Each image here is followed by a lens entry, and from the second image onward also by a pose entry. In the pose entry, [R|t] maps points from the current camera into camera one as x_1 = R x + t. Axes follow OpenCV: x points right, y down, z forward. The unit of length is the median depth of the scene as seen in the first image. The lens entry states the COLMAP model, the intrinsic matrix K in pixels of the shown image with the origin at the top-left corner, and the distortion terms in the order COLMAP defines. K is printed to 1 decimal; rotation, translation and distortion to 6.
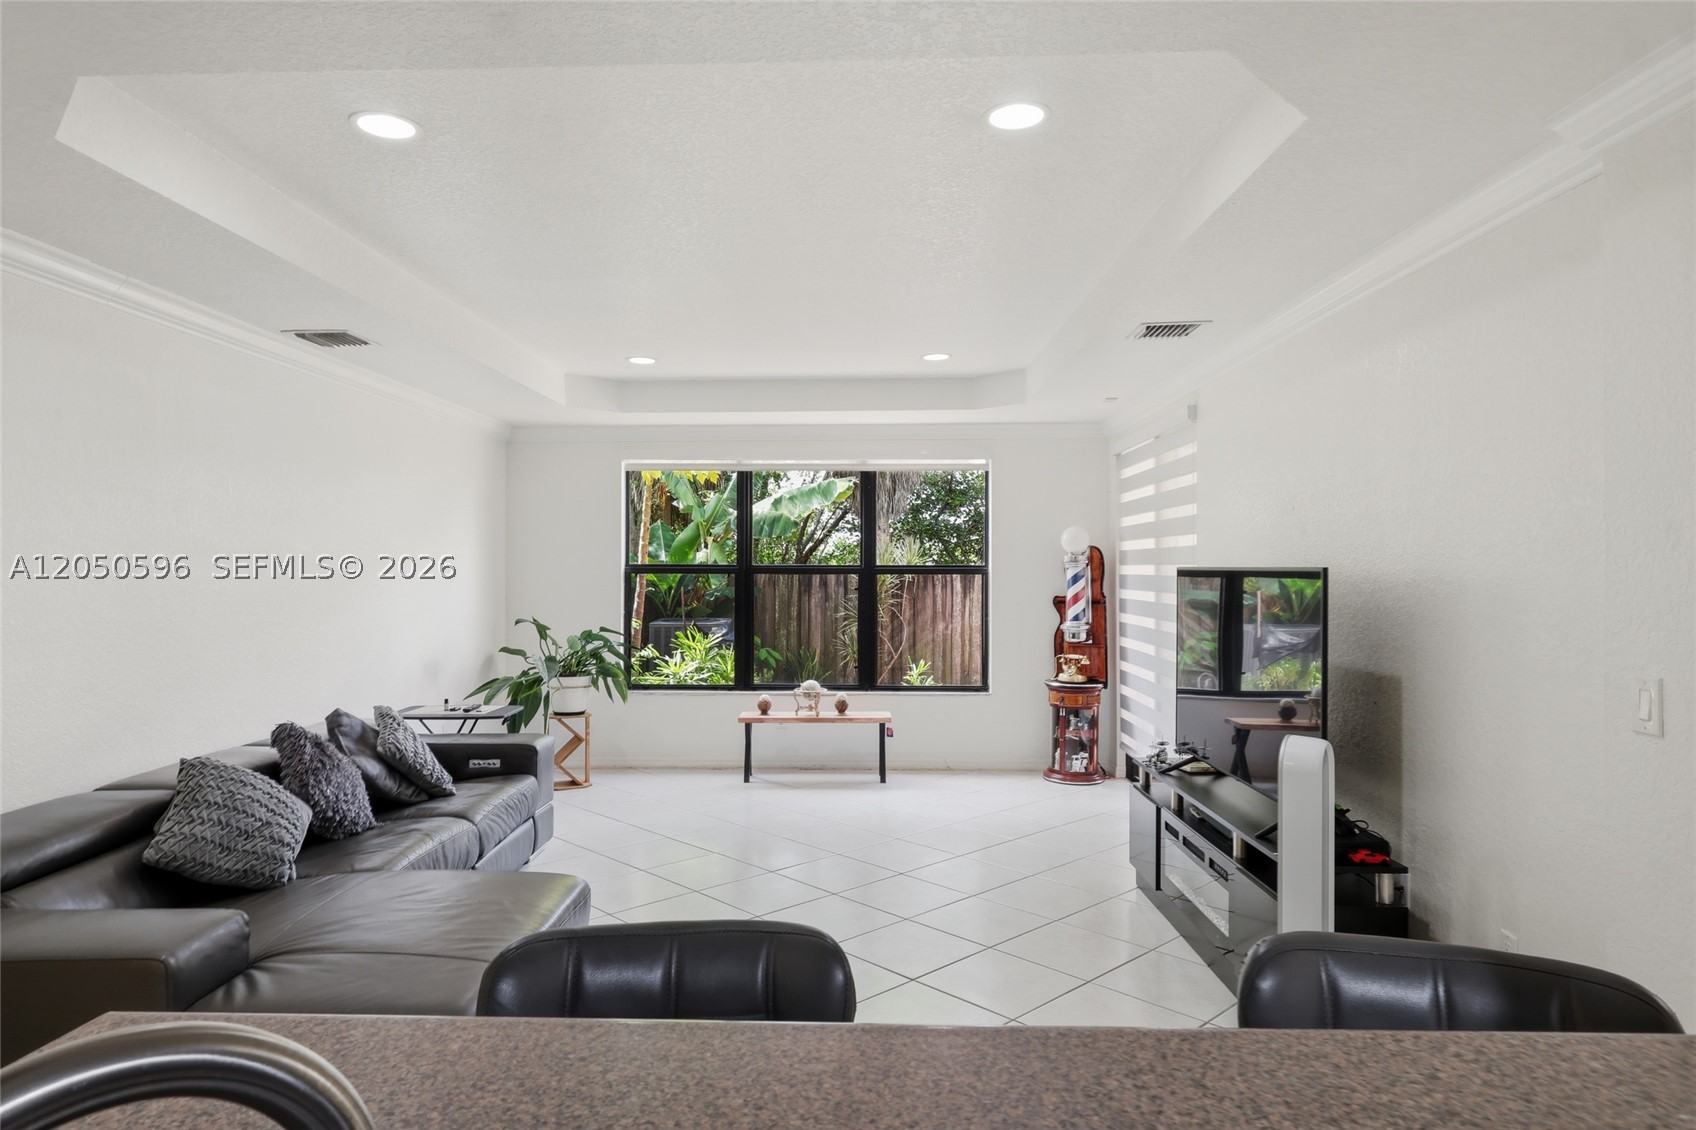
lens RADIAL K [[1029.5, 0, 817.2], [0, 1029.5, 569.0], [0, 0, 1]] dist [-0.000528, -0.000978]
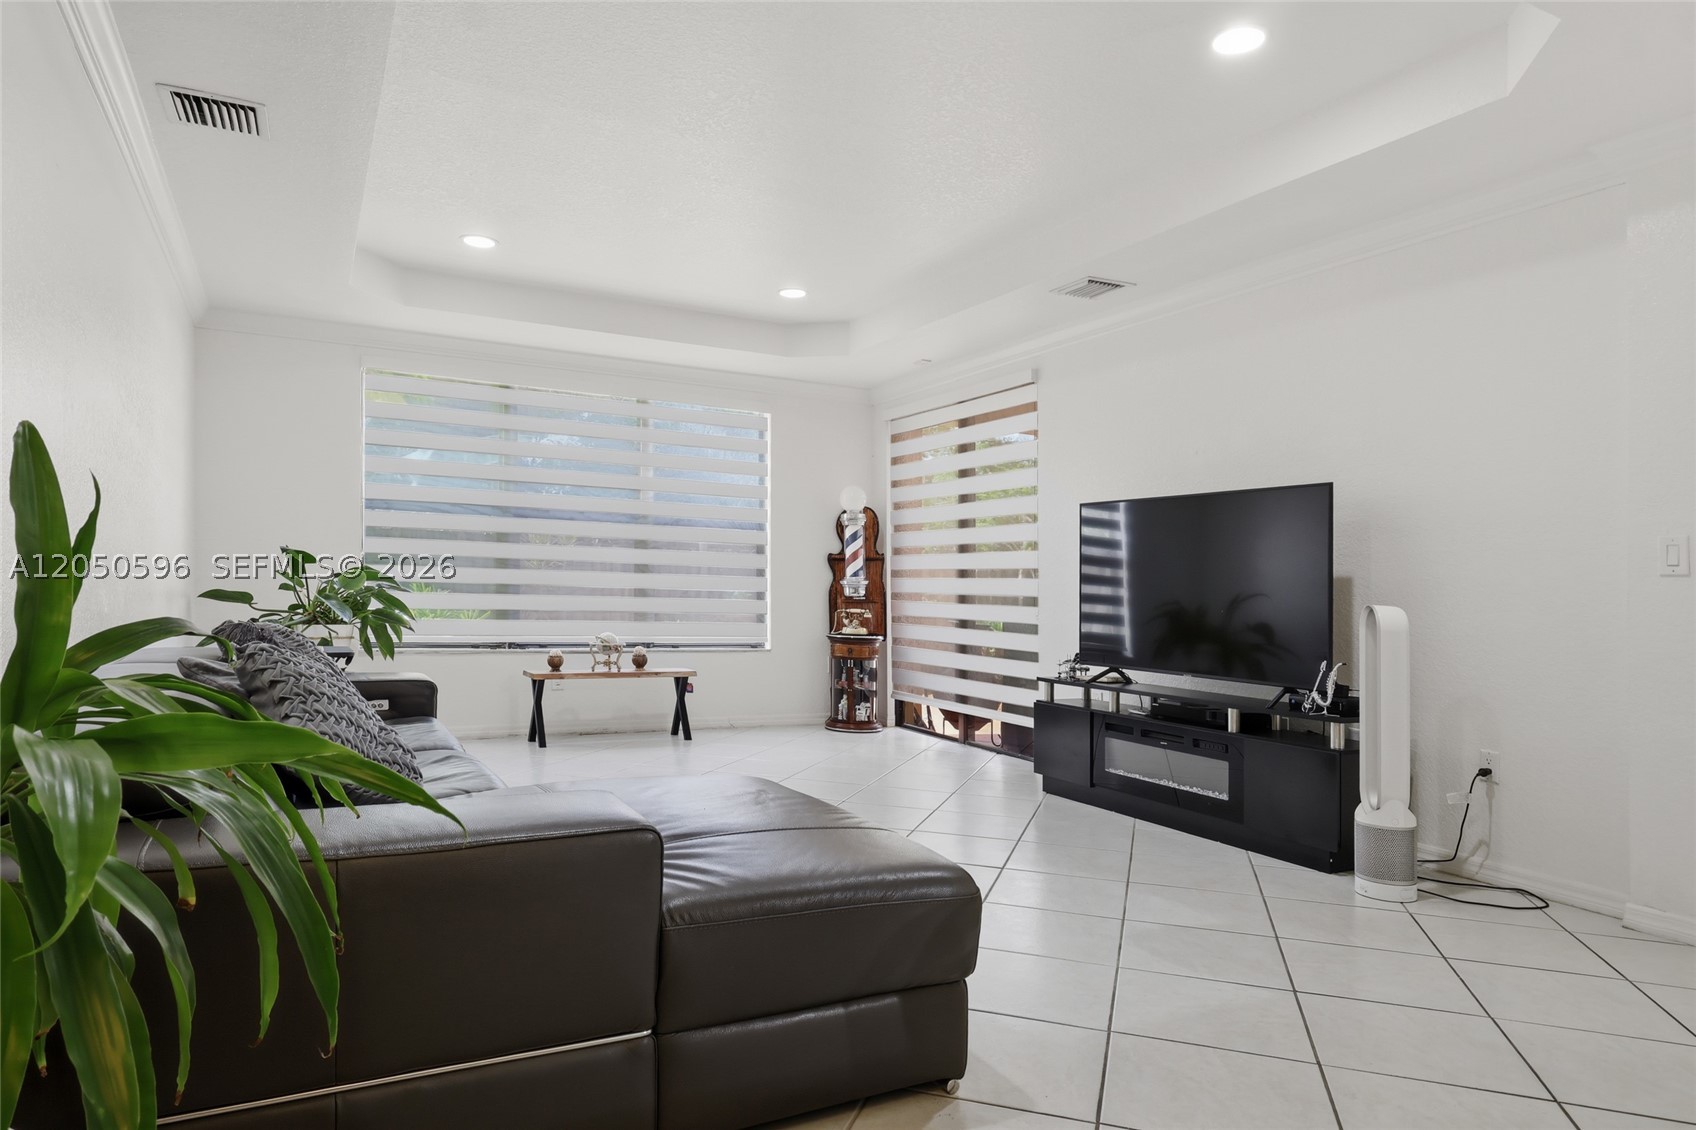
lens RADIAL K [[1060.7, 0, 807.5], [0, 1060.7, 601.4], [0, 0, 1]] dist [0.001614, -0.000919]
pose [[0.872794, 0.019566, 0.487697, -0.316833], [-0.026377, 0.999627, 0.007100, 0.069966], [-0.487376, -0.019061, 0.872984, 0.092984]]
